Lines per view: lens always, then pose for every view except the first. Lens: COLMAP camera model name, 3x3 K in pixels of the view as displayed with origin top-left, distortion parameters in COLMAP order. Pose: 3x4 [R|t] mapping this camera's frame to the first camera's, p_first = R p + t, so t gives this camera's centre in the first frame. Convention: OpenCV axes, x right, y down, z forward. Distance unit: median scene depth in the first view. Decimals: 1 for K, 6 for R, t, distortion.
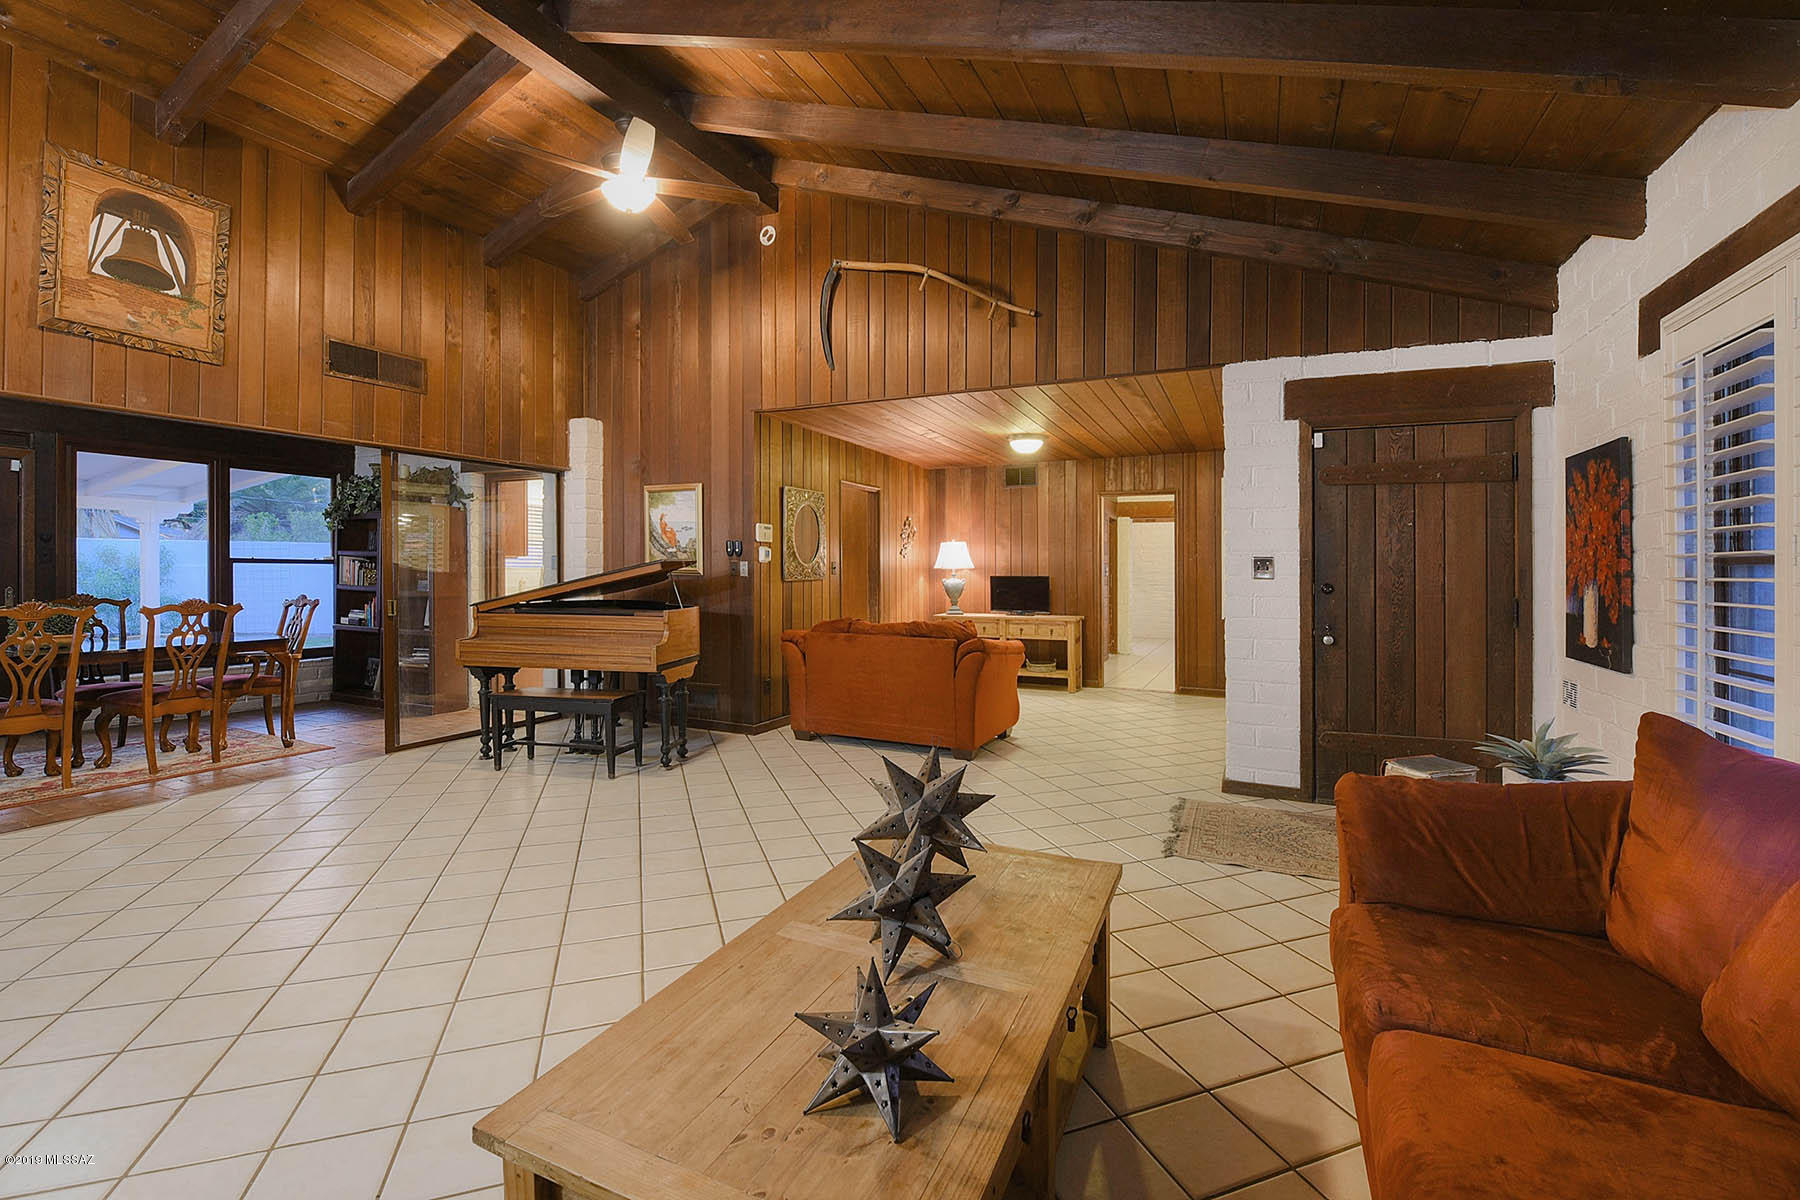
lens RADIAL K [[786.7, 0, 919.2], [0, 786.7, 609.8], [0, 0, 1]] dist [-0.001486, -0.009414]
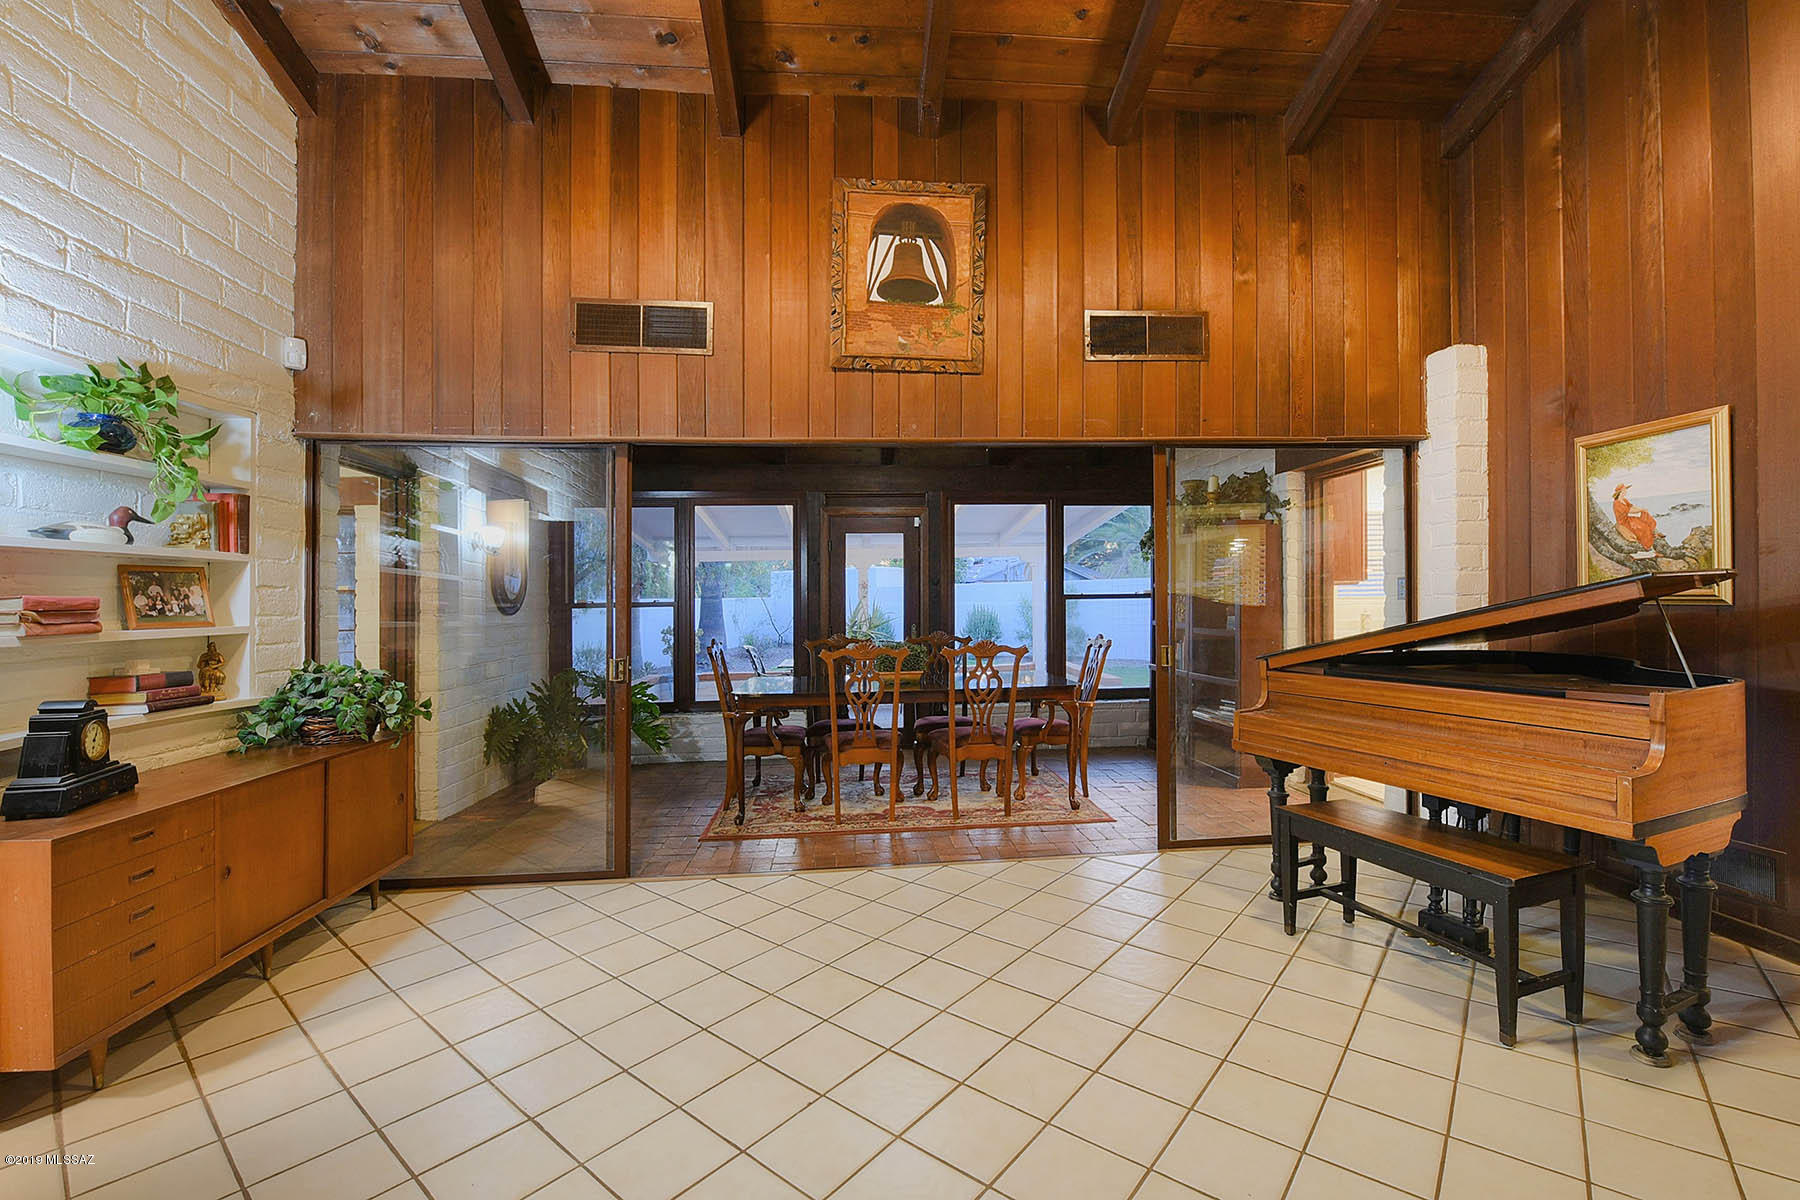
lens RADIAL K [[786.7, 0, 919.2], [0, 786.7, 609.8], [0, 0, 1]] dist [-0.001486, -0.009414]
pose [[0.532983, -0.011541, -0.846047, -0.166179], [-0.018030, 0.999525, -0.024993, -0.024142], [0.845934, 0.028575, 0.532522, 0.409020]]
